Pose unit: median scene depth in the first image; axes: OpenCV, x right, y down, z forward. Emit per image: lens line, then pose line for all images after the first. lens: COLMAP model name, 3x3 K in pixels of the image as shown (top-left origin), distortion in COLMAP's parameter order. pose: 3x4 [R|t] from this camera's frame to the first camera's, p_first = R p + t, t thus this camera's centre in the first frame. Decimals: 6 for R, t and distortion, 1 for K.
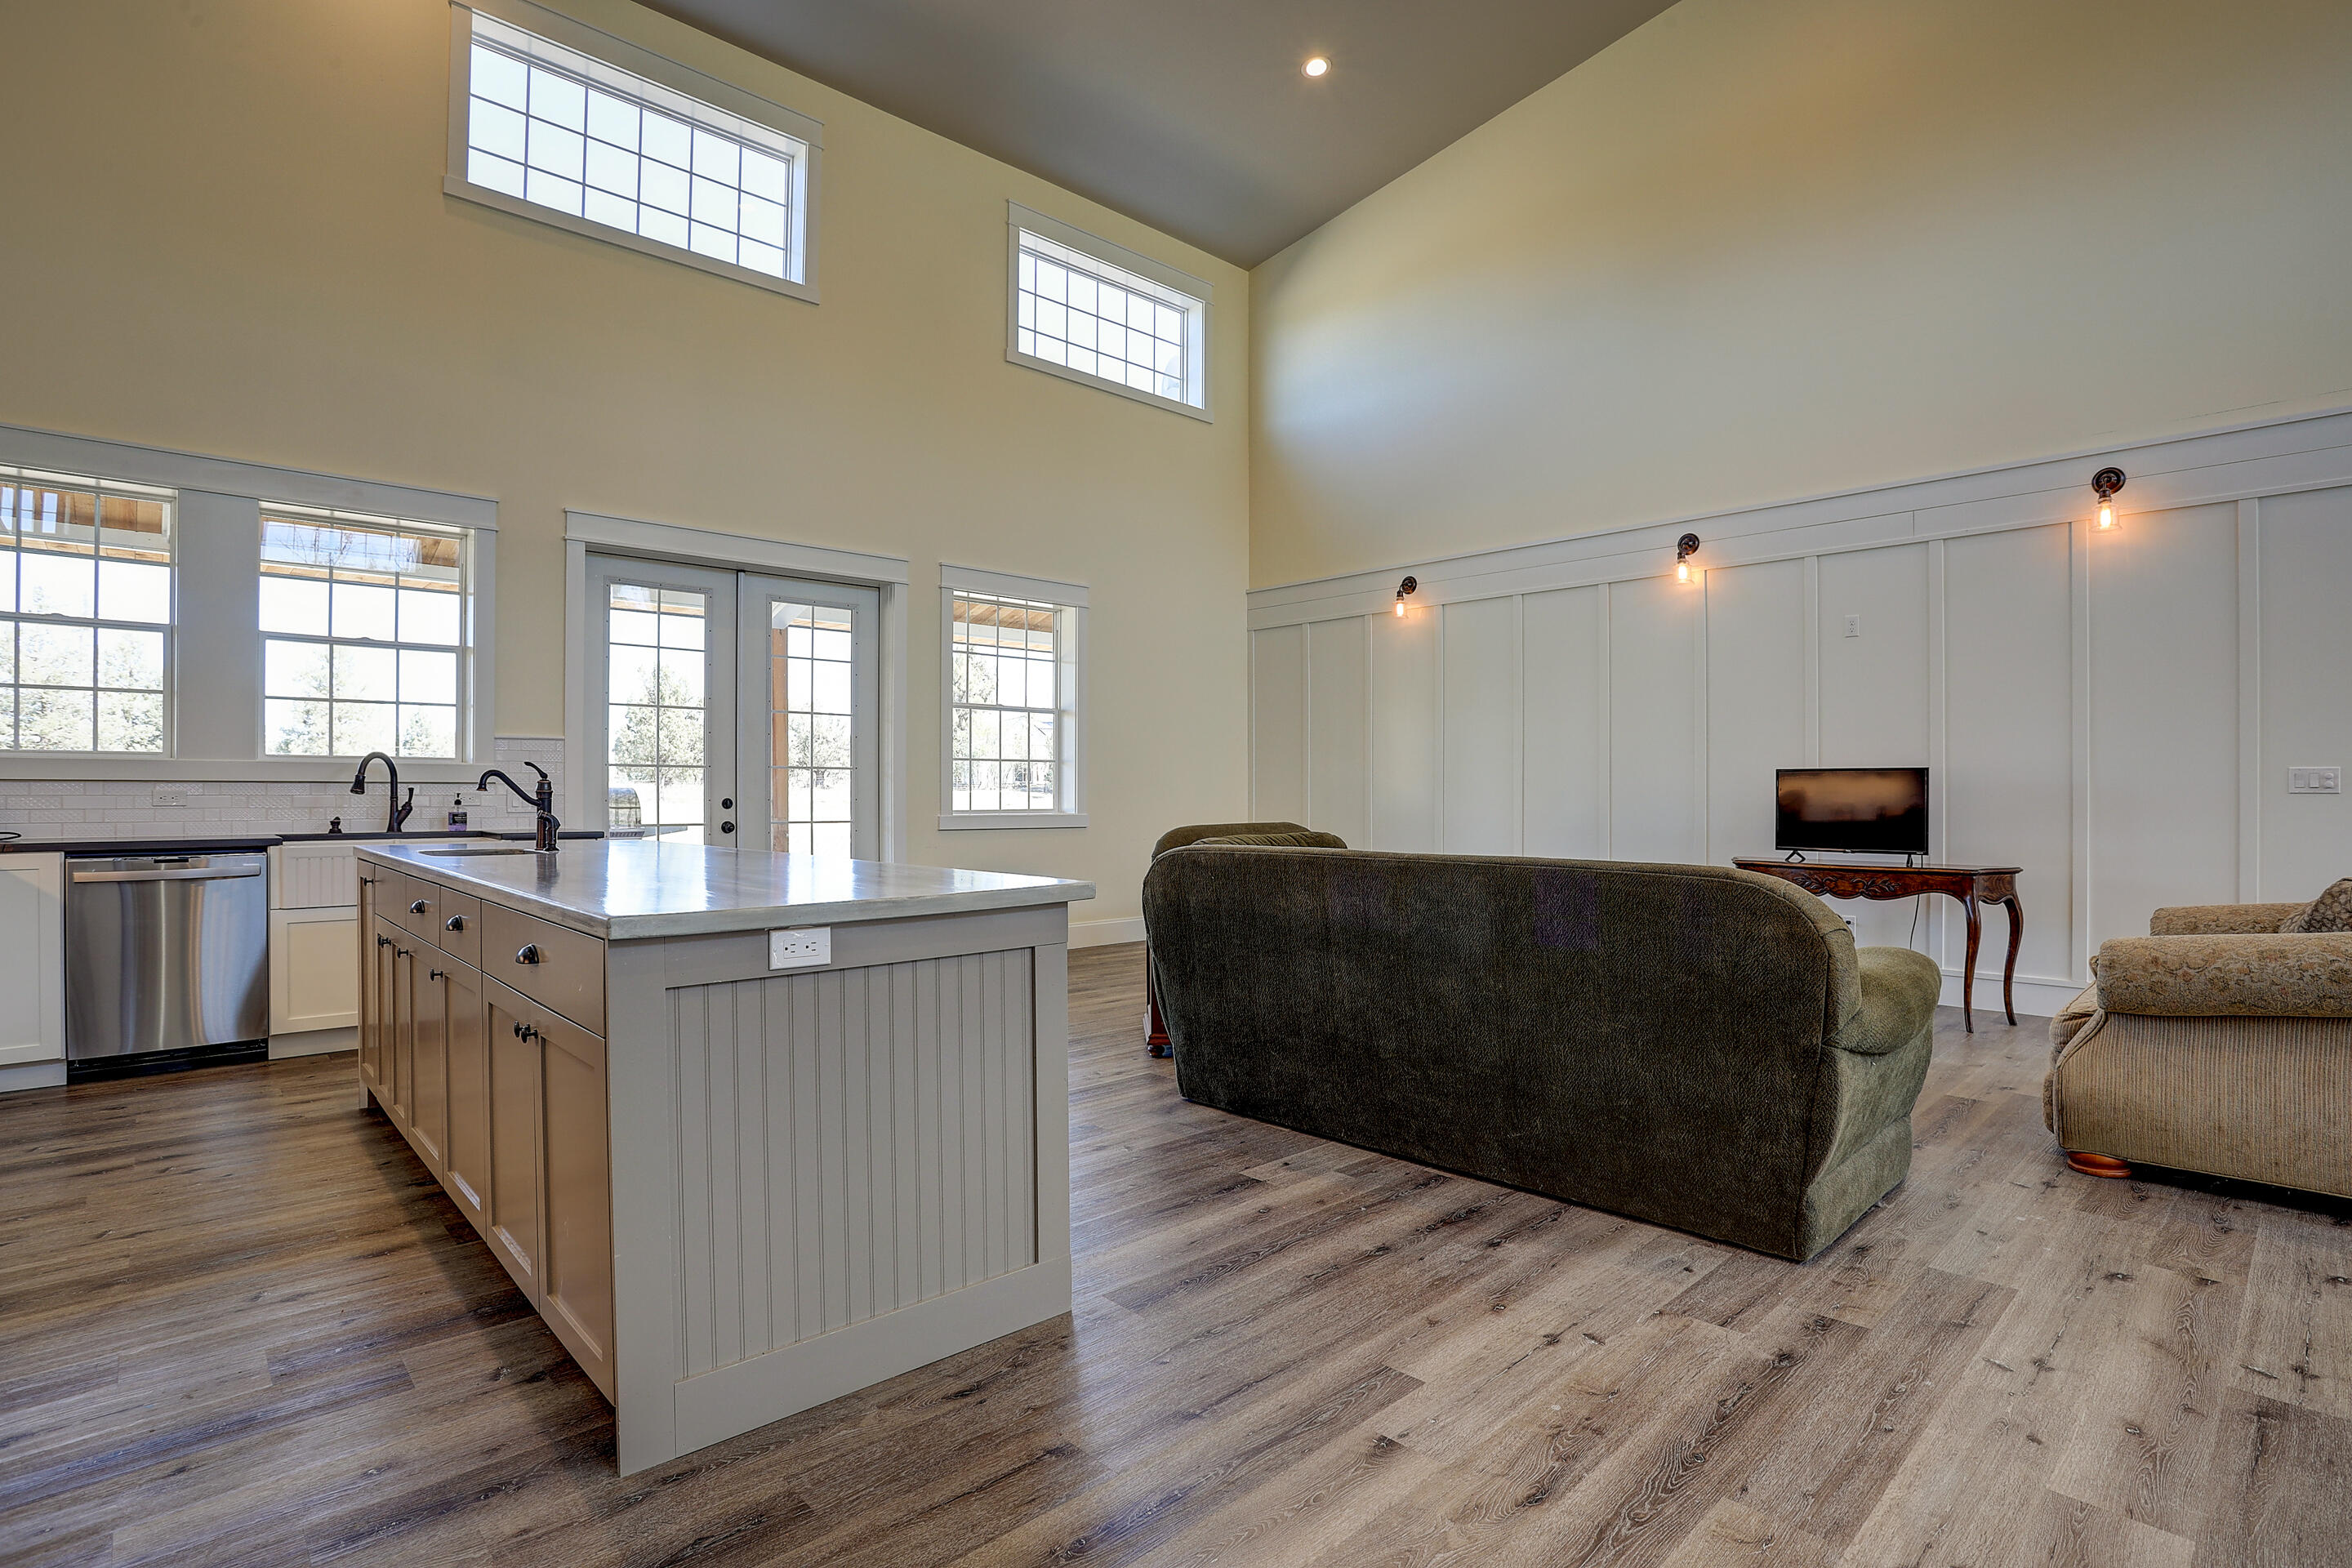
lens RADIAL K [[1156.8, 0, 1193.1], [0, 1156.8, 784.8], [0, 0, 1]] dist [-0.066137, 0.026391]
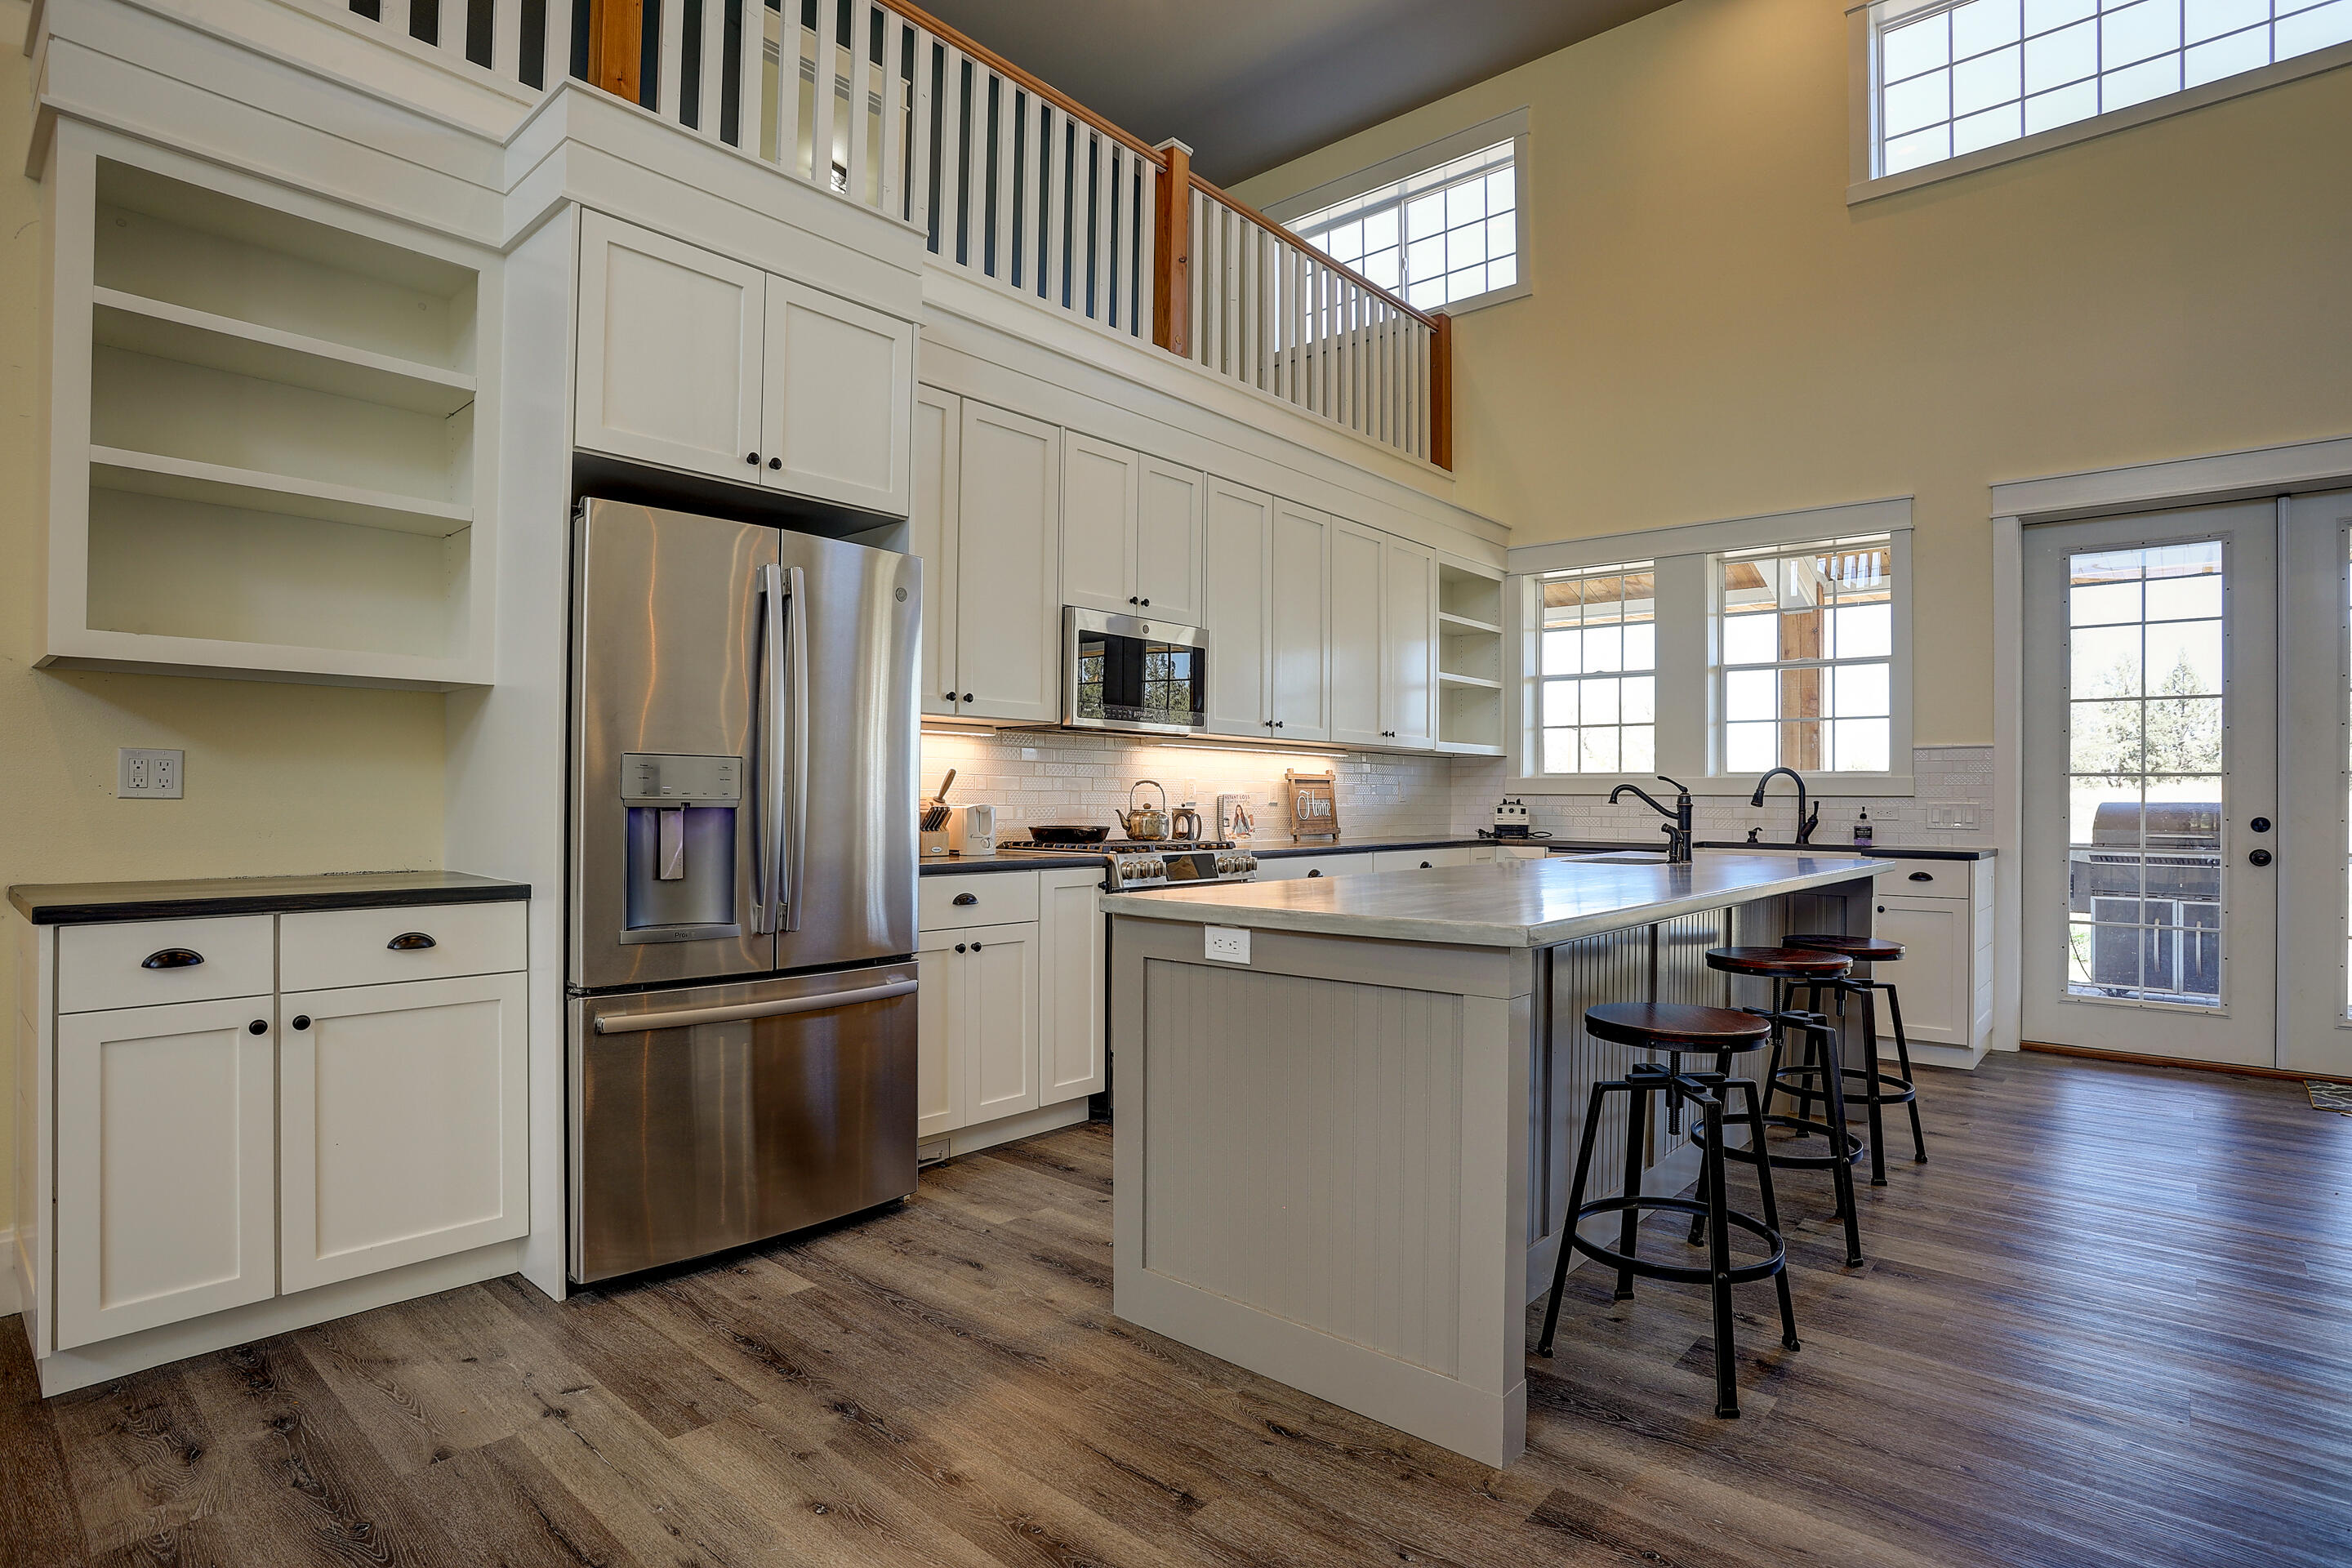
lens RADIAL K [[1187.8, 0, 1189.9], [0, 1187.8, 790.0], [0, 0, 1]] dist [-0.060984, 0.023875]
pose [[0.093685, -0.006107, -0.995583, 0.303350], [-0.001407, 0.999979, -0.006267, -0.000065], [0.995601, 0.001988, 0.093674, 0.322853]]
